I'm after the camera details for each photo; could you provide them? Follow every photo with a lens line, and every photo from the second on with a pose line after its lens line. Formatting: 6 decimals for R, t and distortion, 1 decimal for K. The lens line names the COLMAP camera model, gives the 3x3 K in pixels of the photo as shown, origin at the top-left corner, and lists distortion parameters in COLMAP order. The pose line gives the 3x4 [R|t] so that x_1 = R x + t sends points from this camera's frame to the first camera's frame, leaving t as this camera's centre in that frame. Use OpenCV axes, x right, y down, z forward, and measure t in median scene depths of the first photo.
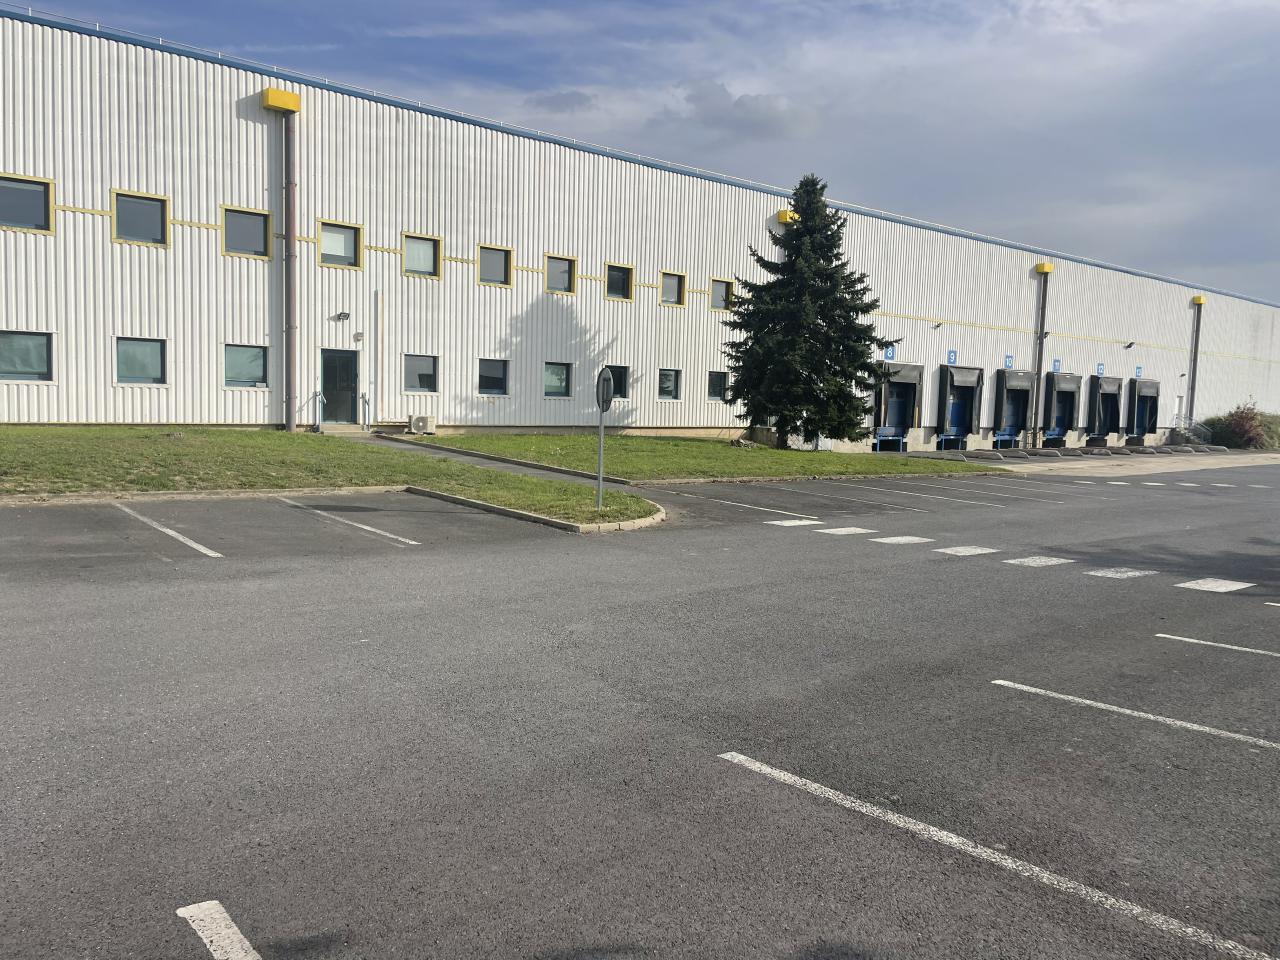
lens RADIAL K [[1041.7, 0, 637.9], [0, 1041.7, 473.4], [0, 0, 1]] dist [0.082169, -0.122807]
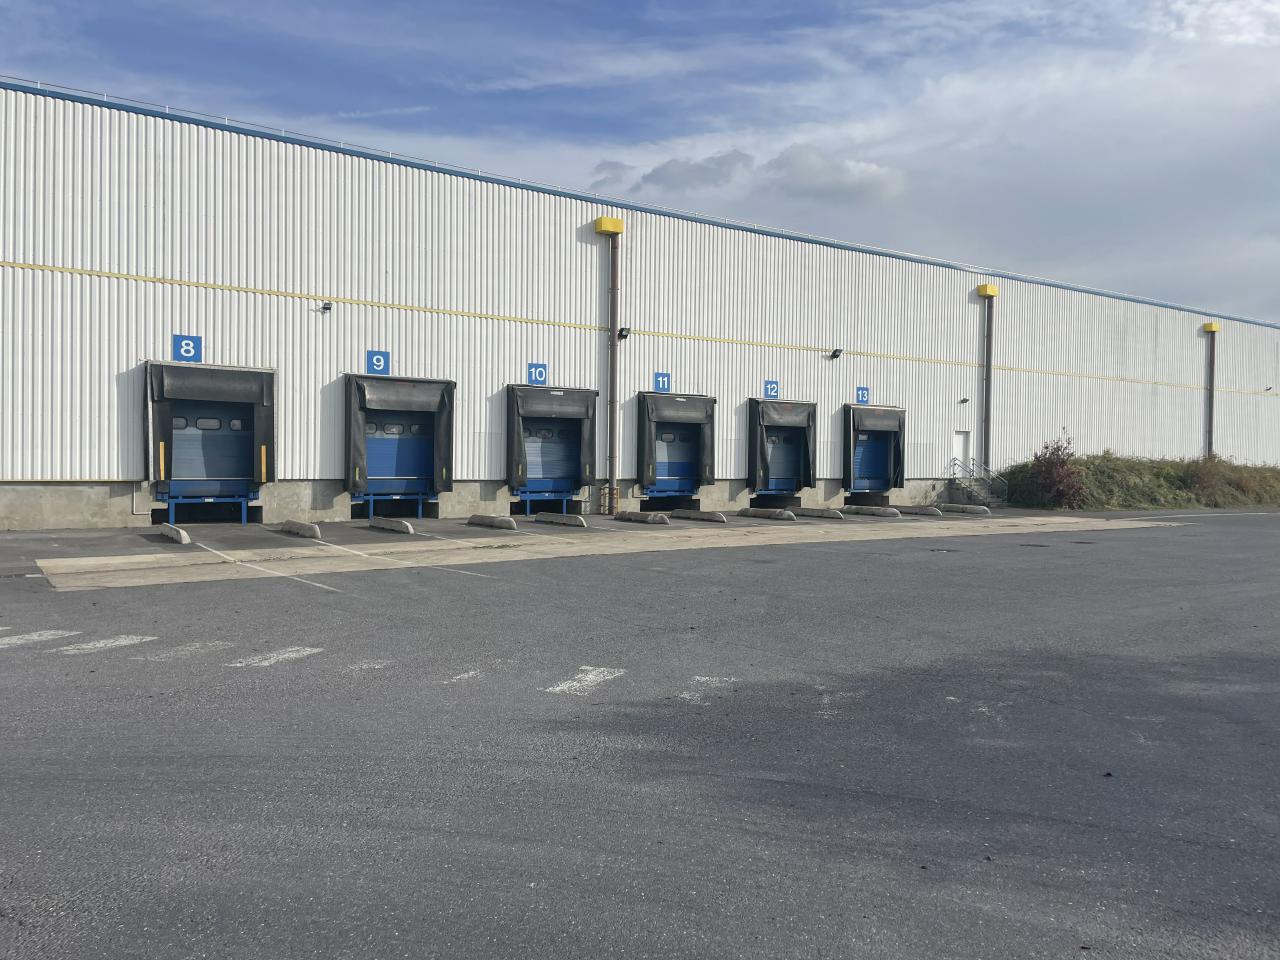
lens RADIAL K [[1014.7, 0, 607.2], [0, 1014.7, 462.4], [0, 0, 1]] dist [0.081952, -0.107655]
pose [[0.992559, -0.008031, -0.121496, 0.367348], [0.000314, 0.997988, -0.063401, -0.012412], [0.121760, 0.062891, 0.990565, 0.325239]]
